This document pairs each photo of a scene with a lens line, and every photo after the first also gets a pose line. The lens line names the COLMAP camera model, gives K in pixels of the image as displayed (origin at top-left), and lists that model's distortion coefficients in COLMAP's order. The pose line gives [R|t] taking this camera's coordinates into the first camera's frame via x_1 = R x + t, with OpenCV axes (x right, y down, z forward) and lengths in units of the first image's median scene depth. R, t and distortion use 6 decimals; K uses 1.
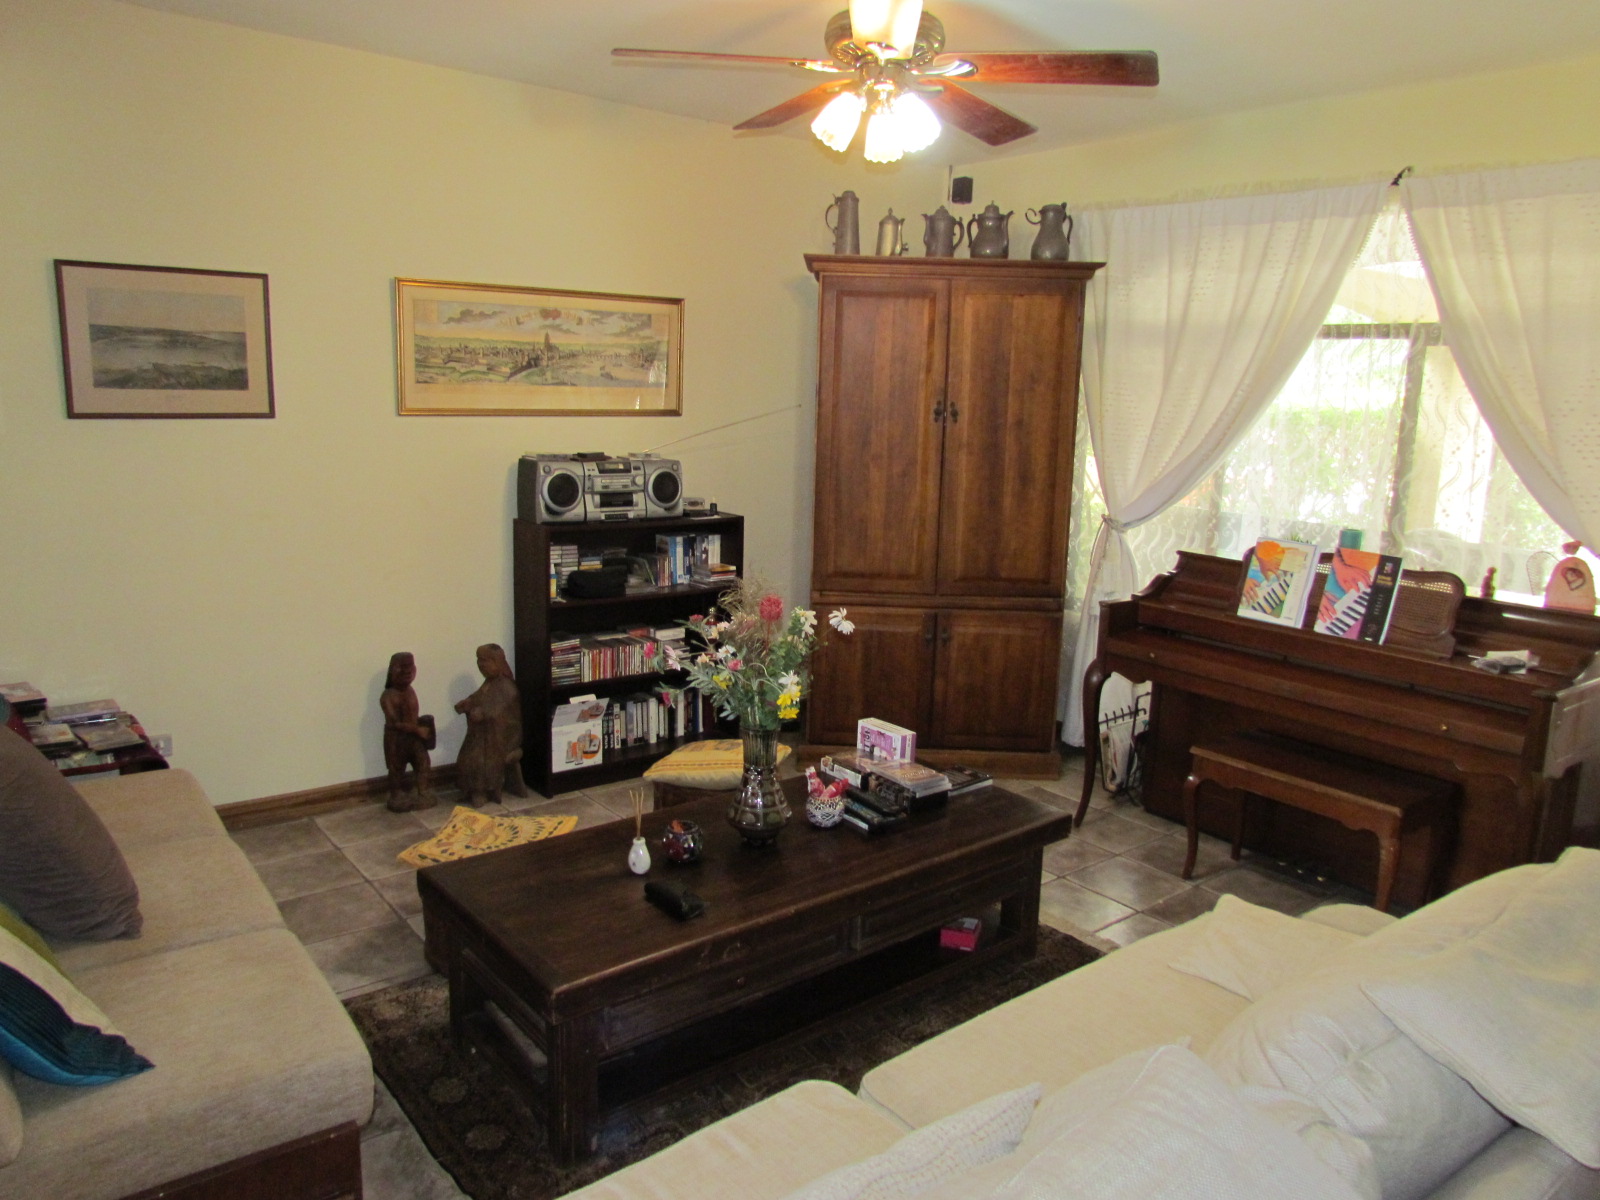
lens RADIAL K [[1134.2, 0, 791.4], [0, 1134.2, 597.4], [0, 0, 1]] dist [-0.001345, -0.001878]
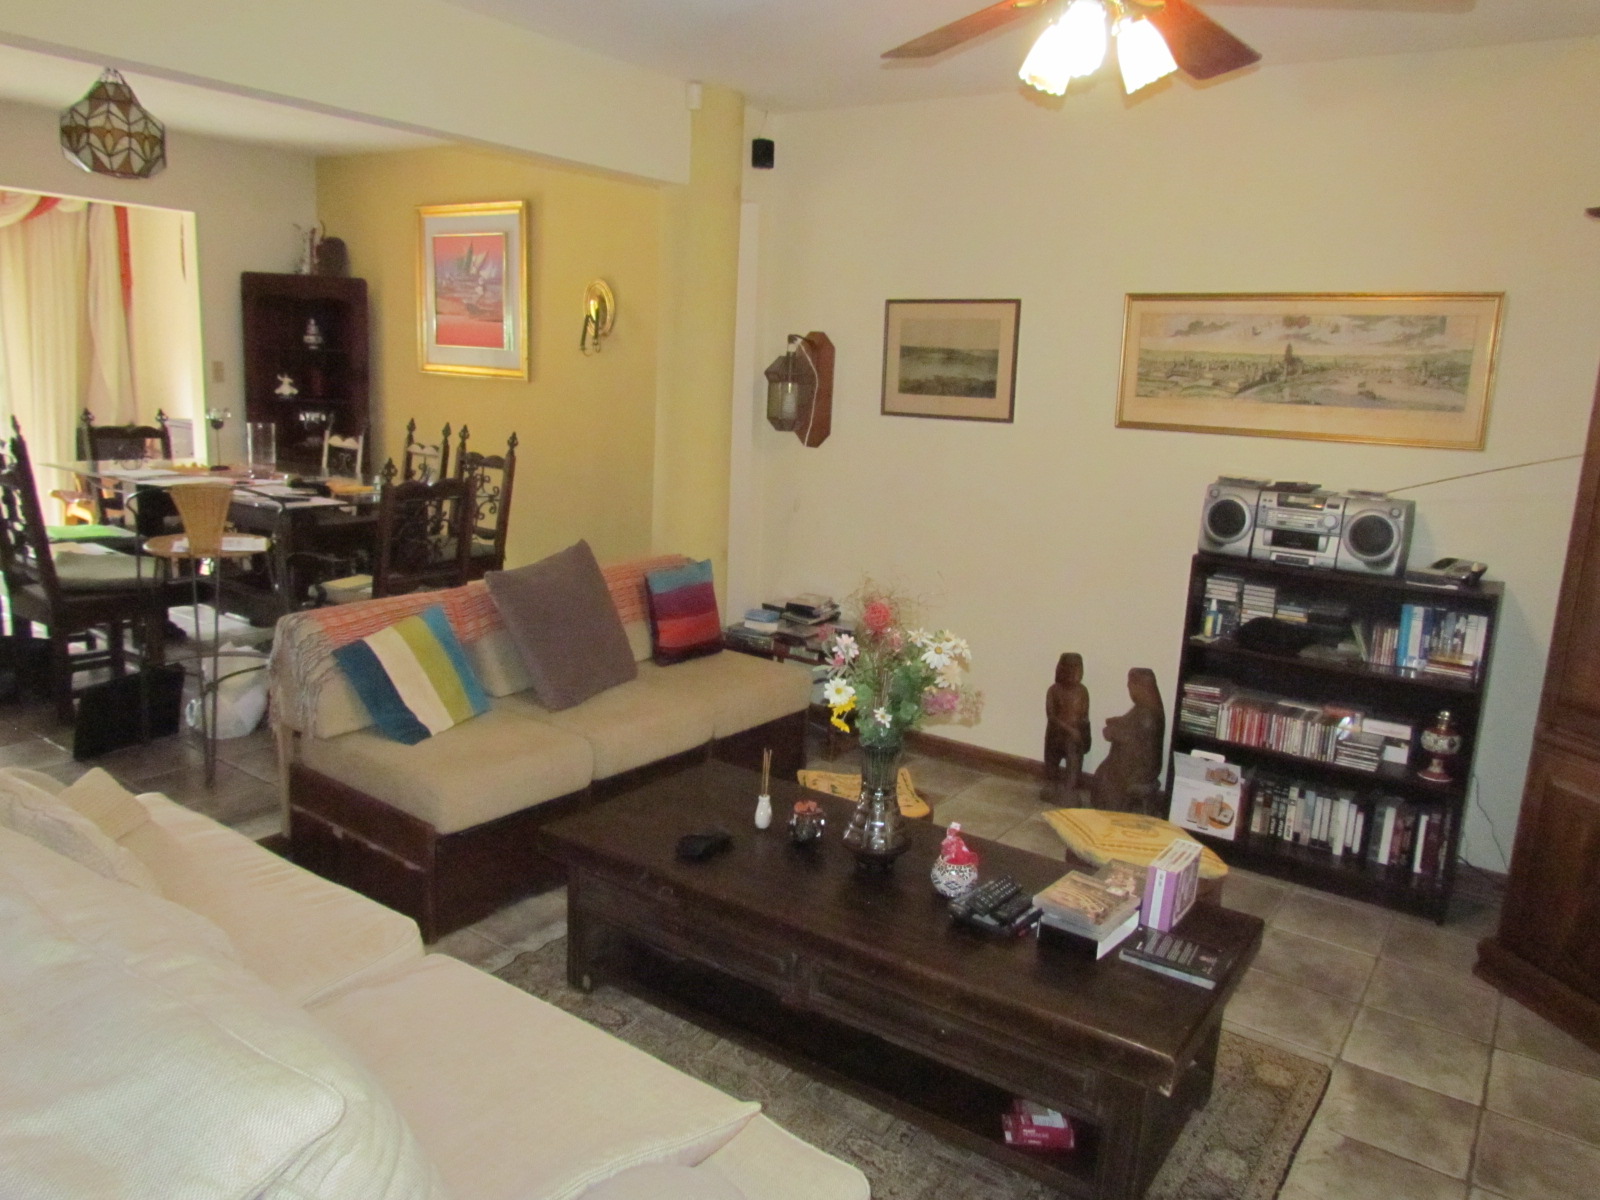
lens RADIAL K [[1134.2, 0, 791.4], [0, 1134.2, 597.4], [0, 0, 1]] dist [-0.001345, -0.001878]
pose [[0.301782, 0.174580, -0.937256, 0.518022], [-0.213372, 0.970521, 0.112074, -0.058972], [0.929193, 0.166162, 0.330136, 0.384275]]
